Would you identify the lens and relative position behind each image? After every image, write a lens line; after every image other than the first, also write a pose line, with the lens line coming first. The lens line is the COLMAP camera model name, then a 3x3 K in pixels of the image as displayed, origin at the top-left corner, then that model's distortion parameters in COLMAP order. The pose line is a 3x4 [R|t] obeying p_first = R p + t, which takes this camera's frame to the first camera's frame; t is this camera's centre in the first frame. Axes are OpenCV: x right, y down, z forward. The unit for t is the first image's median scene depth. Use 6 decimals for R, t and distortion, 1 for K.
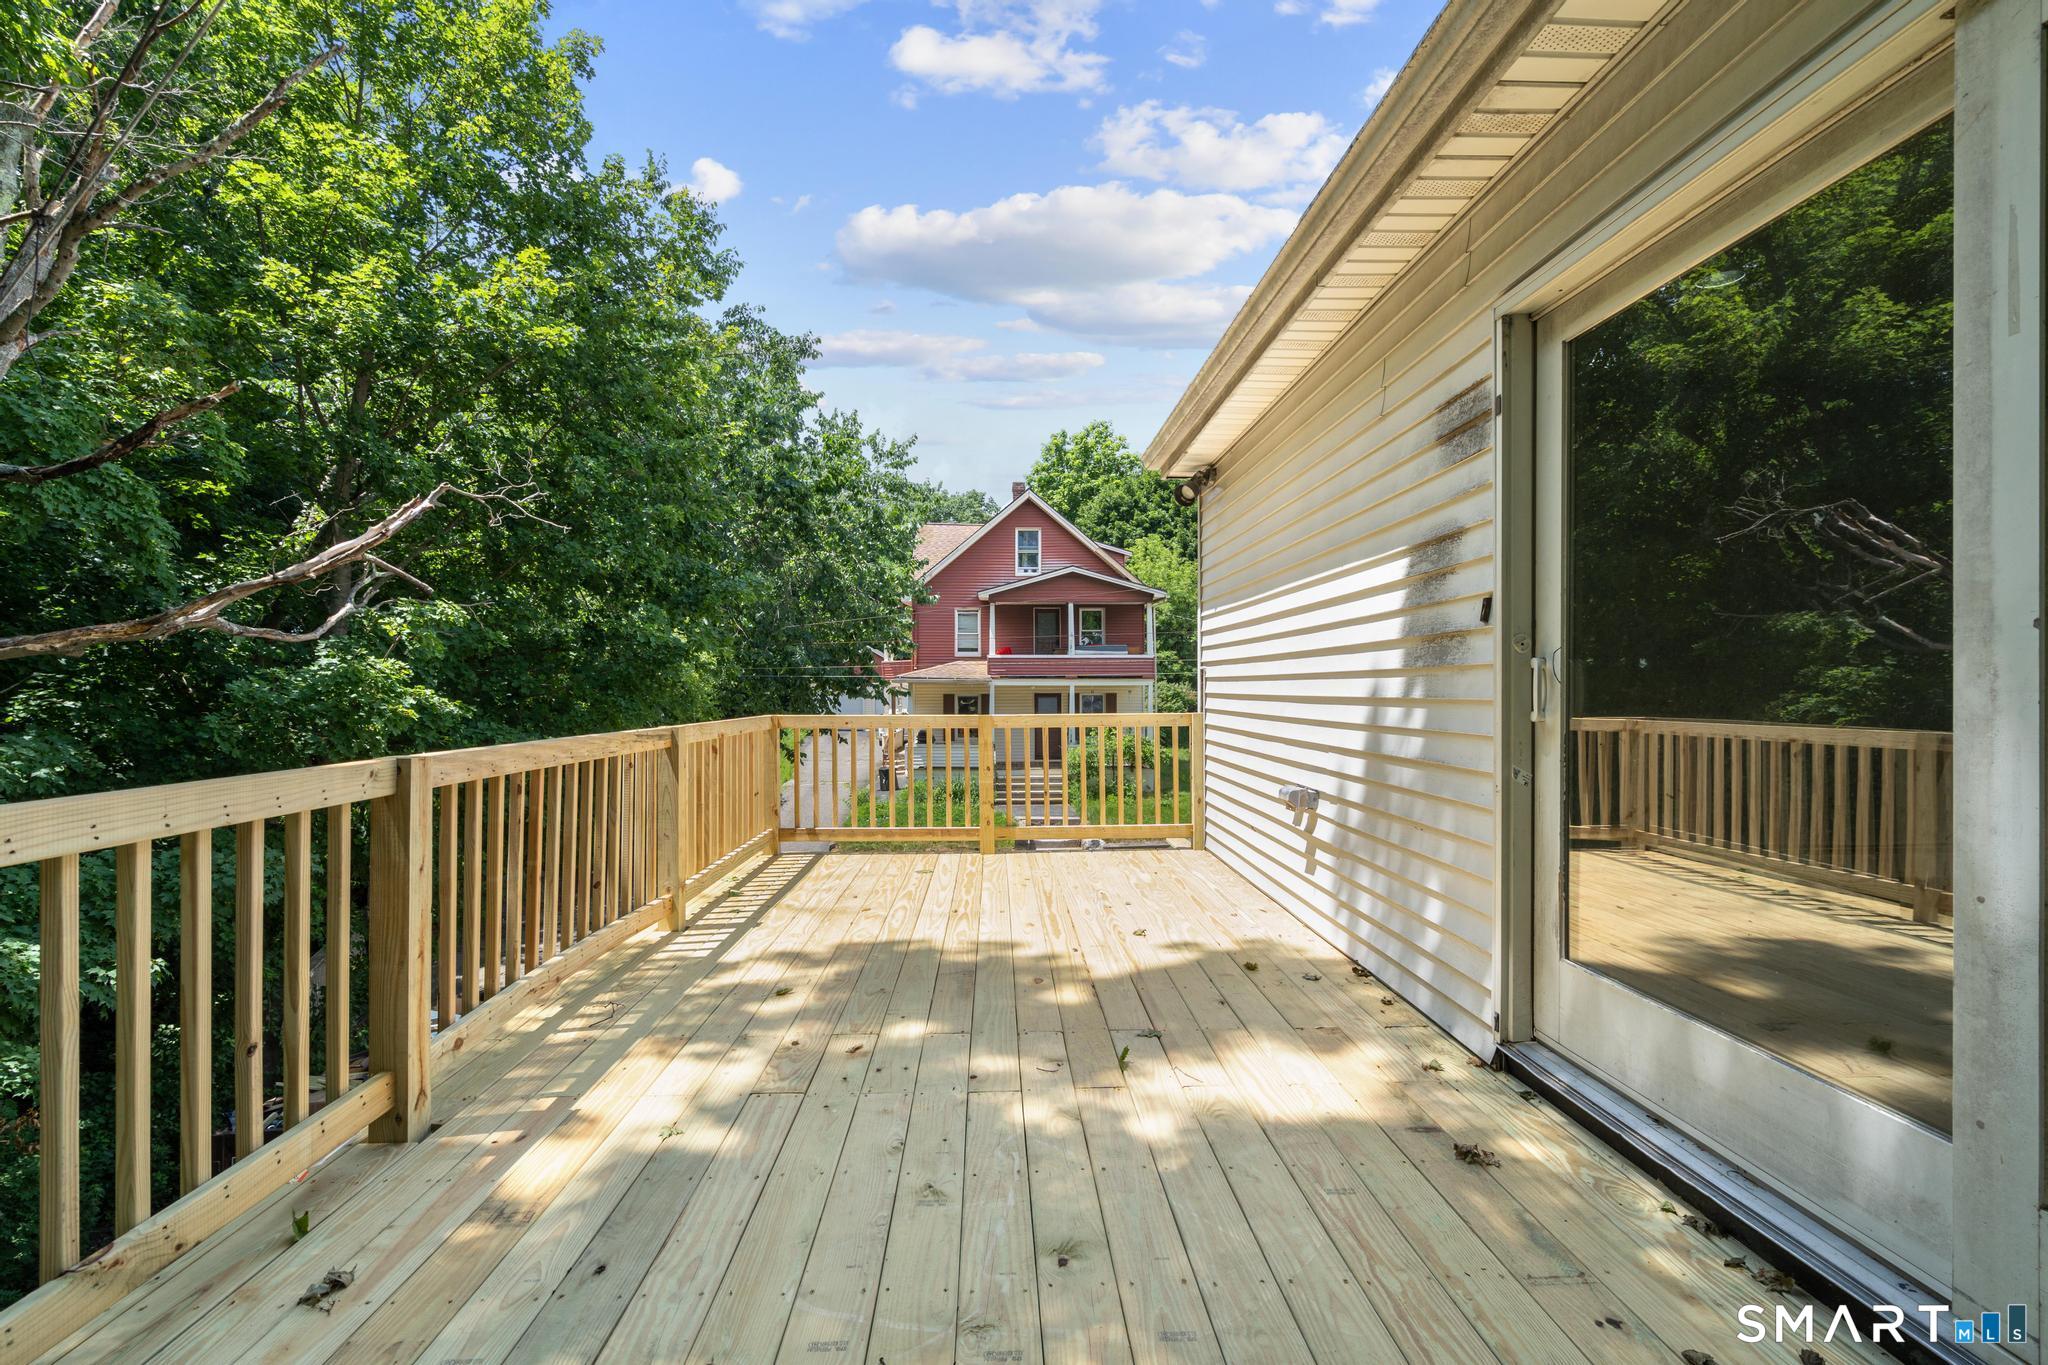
lens RADIAL K [[920.0, 0, 1024.2], [0, 920.0, 685.0], [0, 0, 1]] dist [-0.006754, 0.003725]
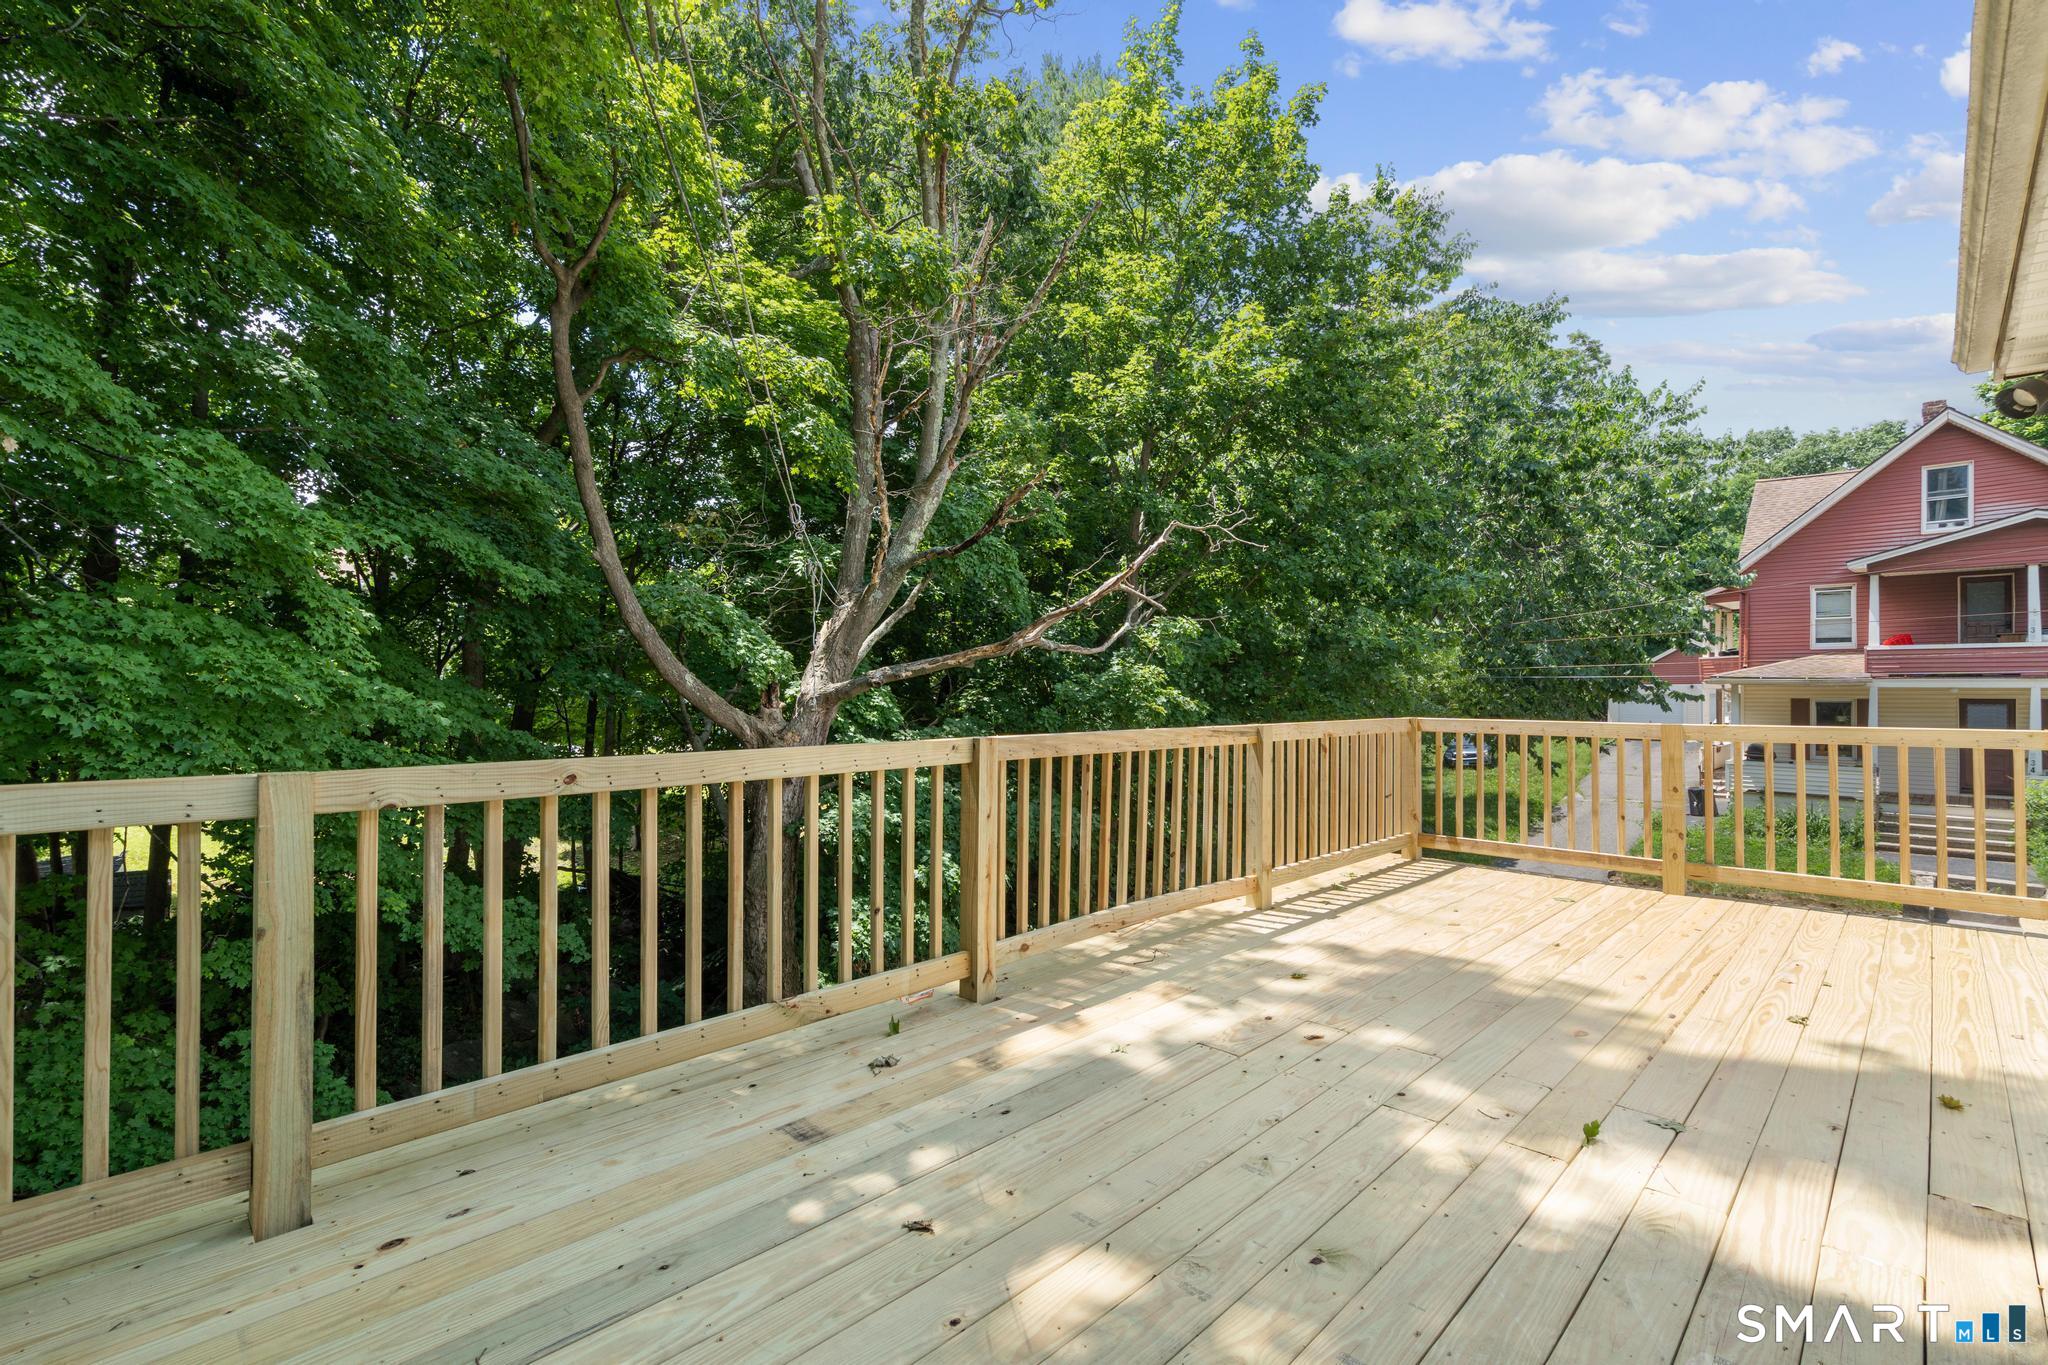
lens RADIAL K [[920.0, 0, 1025.5], [0, 920.0, 687.4], [0, 0, 1]] dist [-0.006754, 0.003725]
pose [[0.685682, 0.000898, -0.727901, 0.102714], [-0.000258, 0.999999, 0.000991, -0.000178], [0.727902, -0.000491, 0.685681, 0.014116]]
